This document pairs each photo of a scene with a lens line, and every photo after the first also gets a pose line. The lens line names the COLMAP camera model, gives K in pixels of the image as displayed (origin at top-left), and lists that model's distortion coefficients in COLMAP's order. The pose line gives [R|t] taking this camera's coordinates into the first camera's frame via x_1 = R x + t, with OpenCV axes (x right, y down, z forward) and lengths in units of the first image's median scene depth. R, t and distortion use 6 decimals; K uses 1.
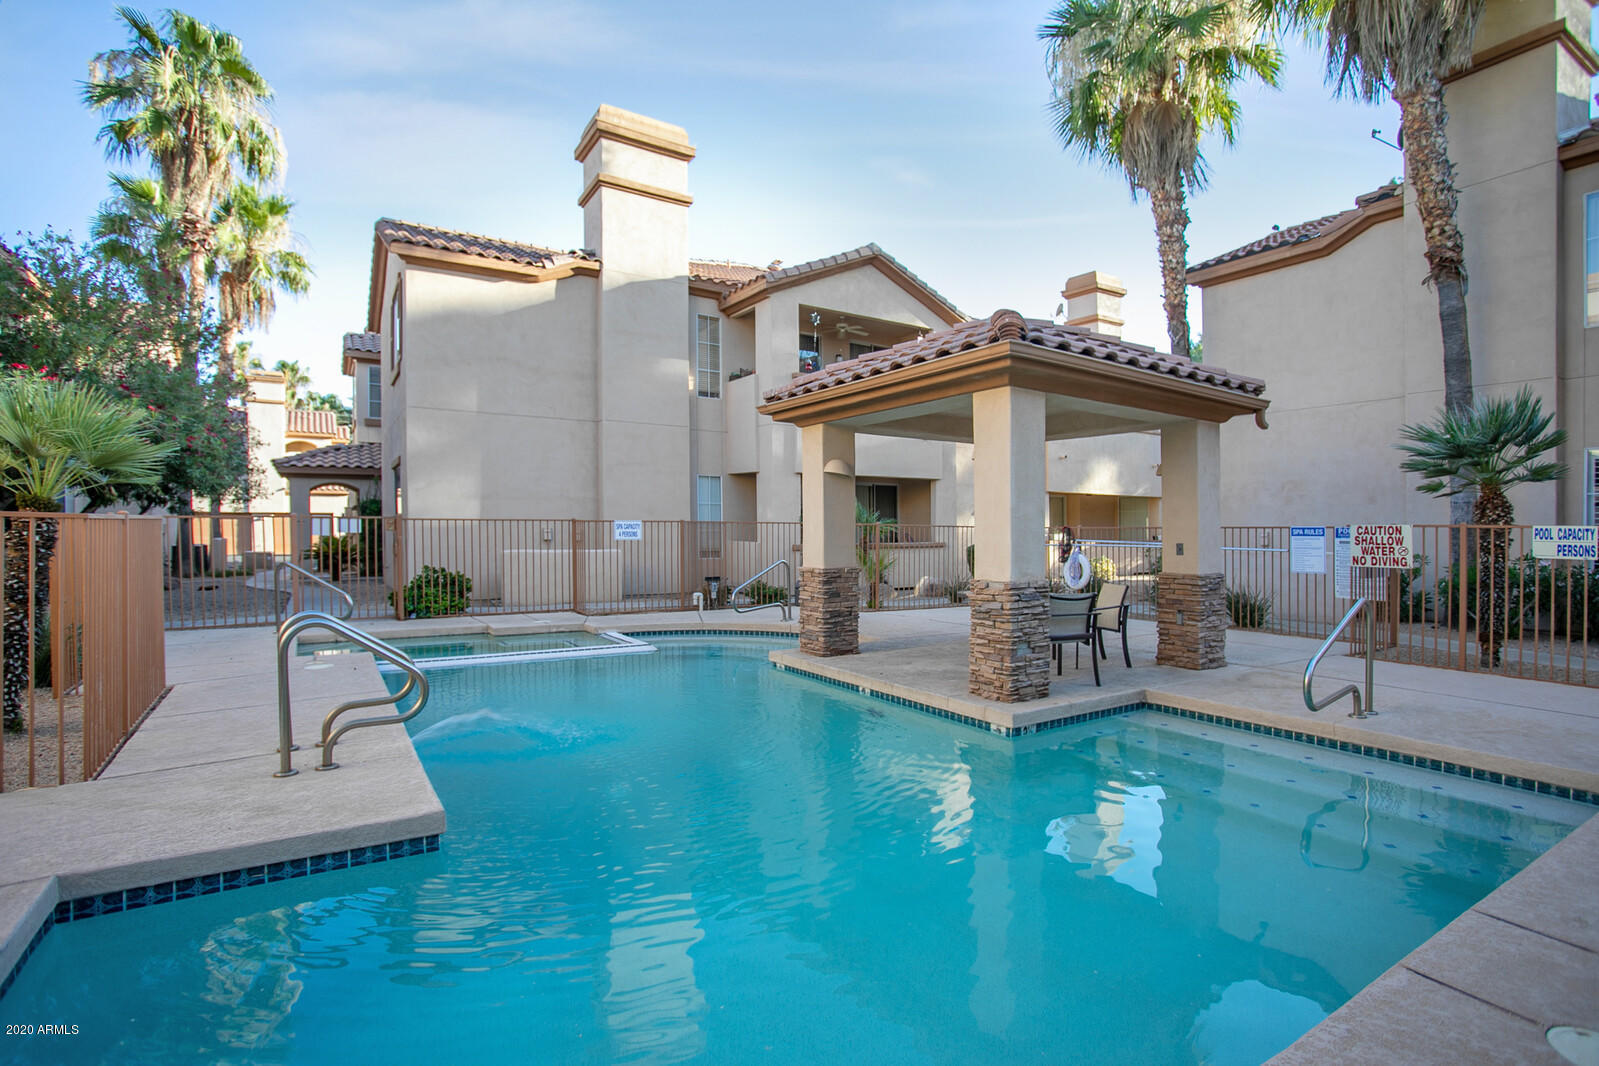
lens RADIAL K [[790.5, 0, 806.5], [0, 790.5, 534.5], [0, 0, 1]] dist [-0.018287, 0.000552]
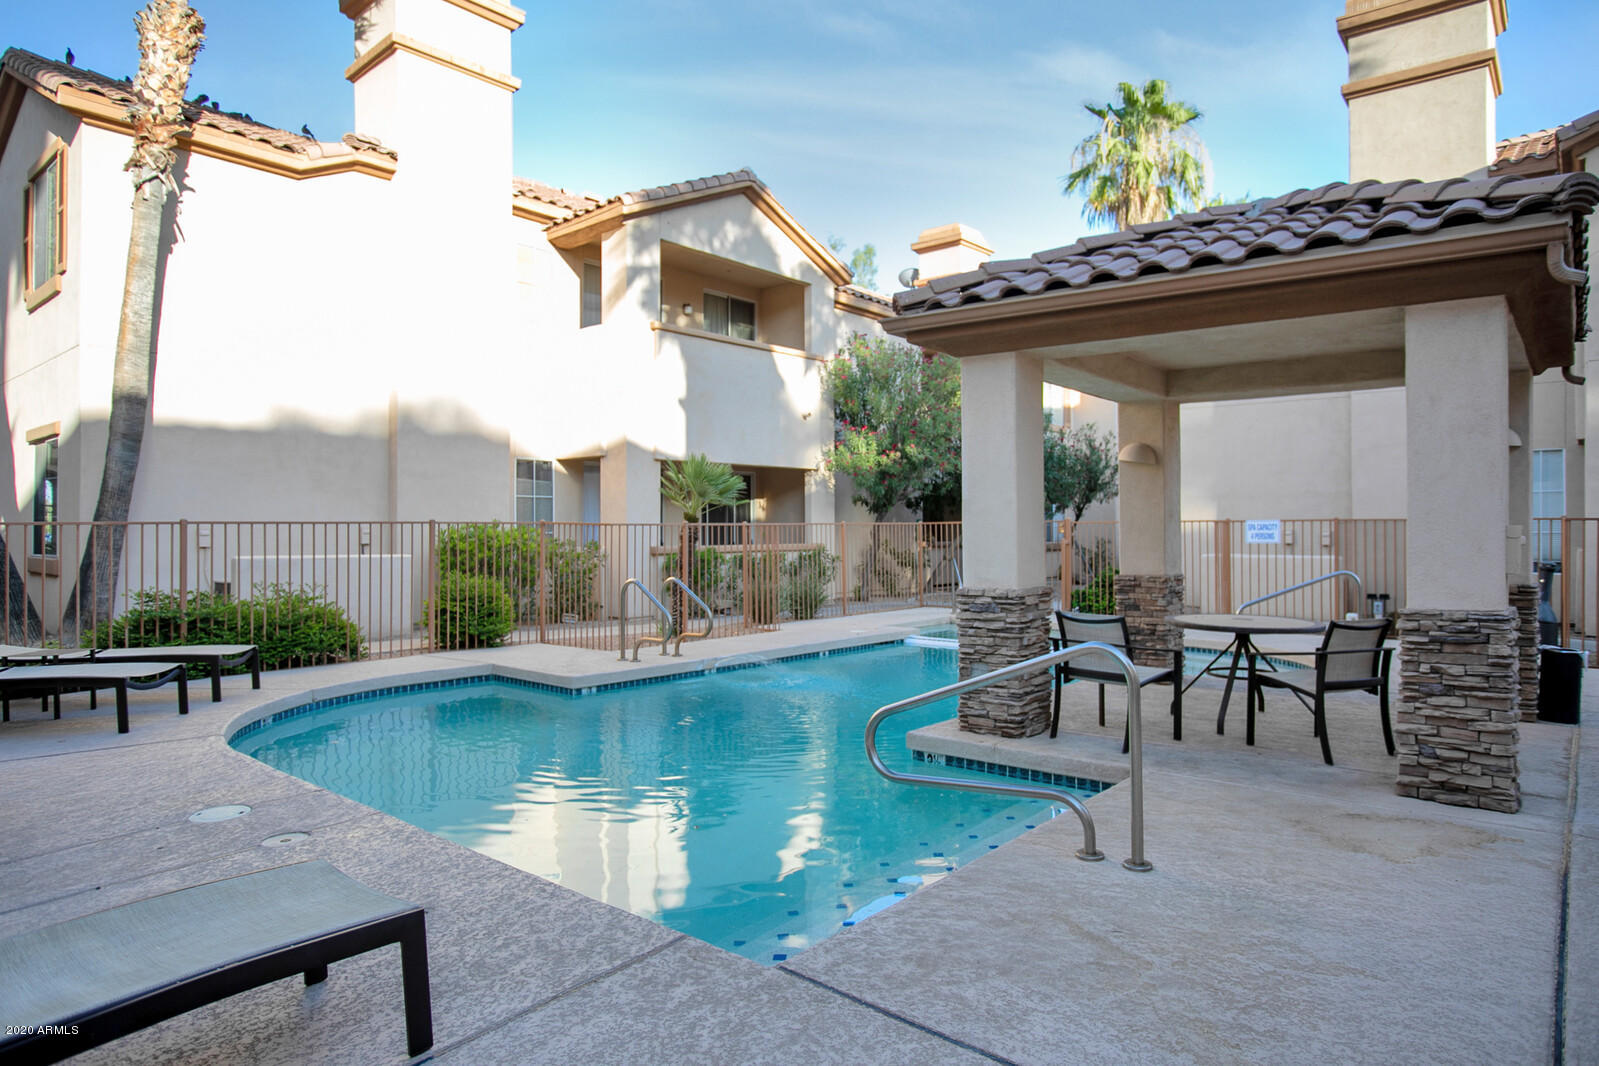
lens RADIAL K [[929.0, 0, 804.1], [0, 929.0, 532.1], [0, 0, 1]] dist [-0.050867, -0.001437]
pose [[0.290177, -0.007933, -0.956940, 0.552254], [-0.001645, 0.999960, -0.008788, 0.004561], [0.956971, 0.004124, 0.290153, 0.261105]]
